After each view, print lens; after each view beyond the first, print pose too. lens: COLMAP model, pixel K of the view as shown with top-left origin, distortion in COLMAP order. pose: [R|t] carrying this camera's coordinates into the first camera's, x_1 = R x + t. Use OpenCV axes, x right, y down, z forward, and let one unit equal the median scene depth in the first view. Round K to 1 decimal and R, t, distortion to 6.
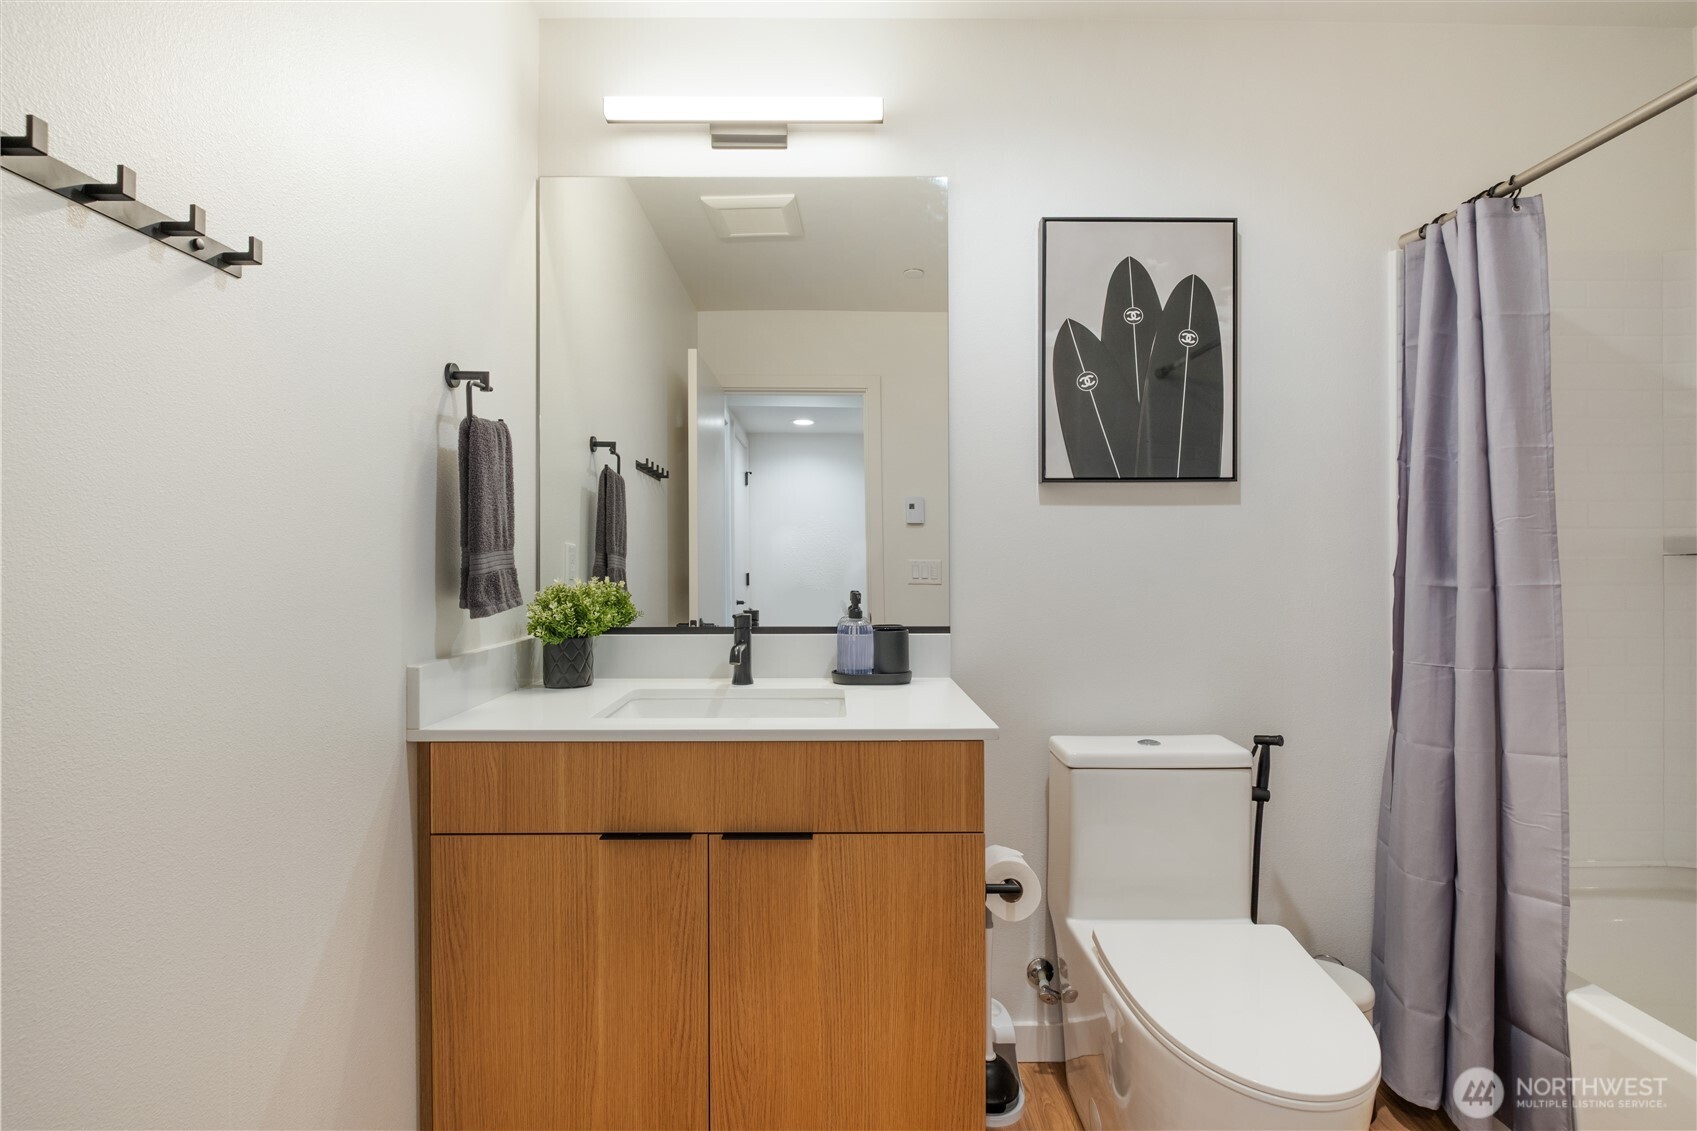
lens RADIAL K [[837.1, 0, 816.5], [0, 837.1, 563.4], [0, 0, 1]] dist [0.001124, -0.008133]
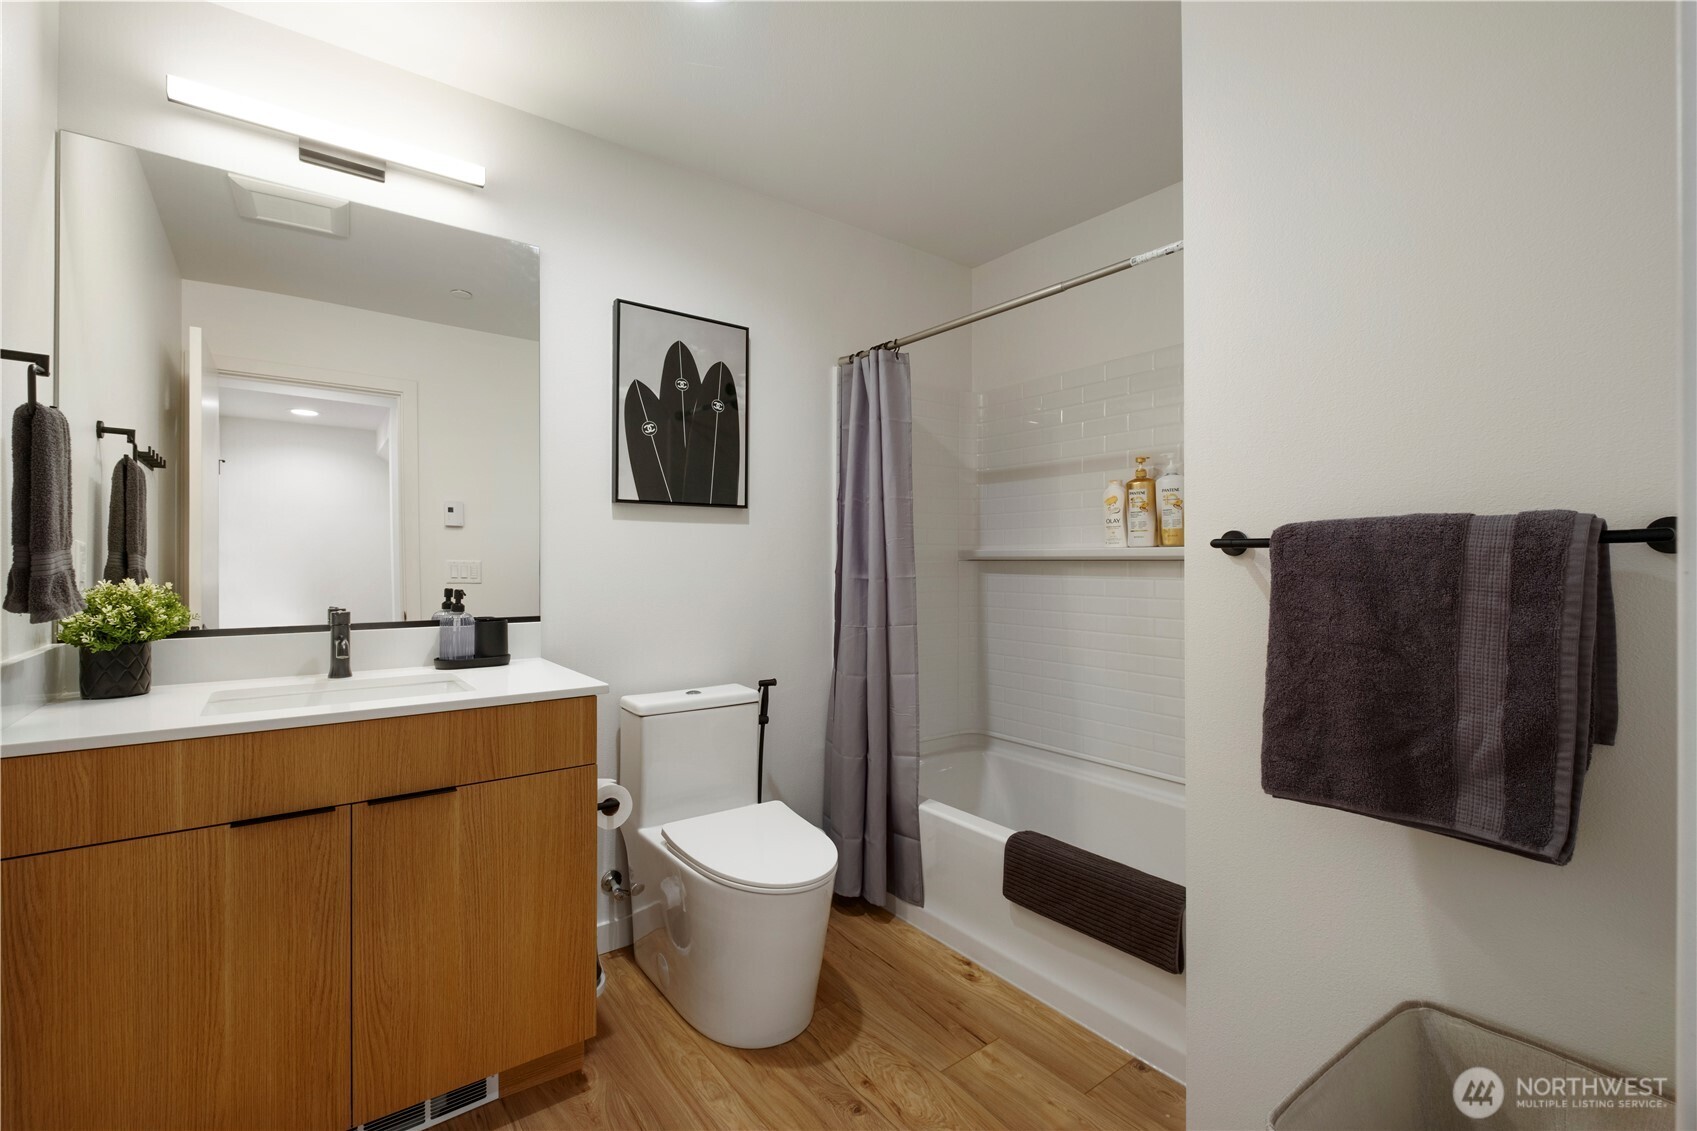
lens RADIAL K [[754.6, 0, 846.4], [0, 754.6, 573.1], [0, 0, 1]] dist [0.013220, -0.000681]
pose [[0.799554, -0.005177, 0.600573, -0.165729], [-0.001988, 0.999935, 0.011267, -0.000618], [-0.600592, -0.010203, 0.799491, -0.171306]]
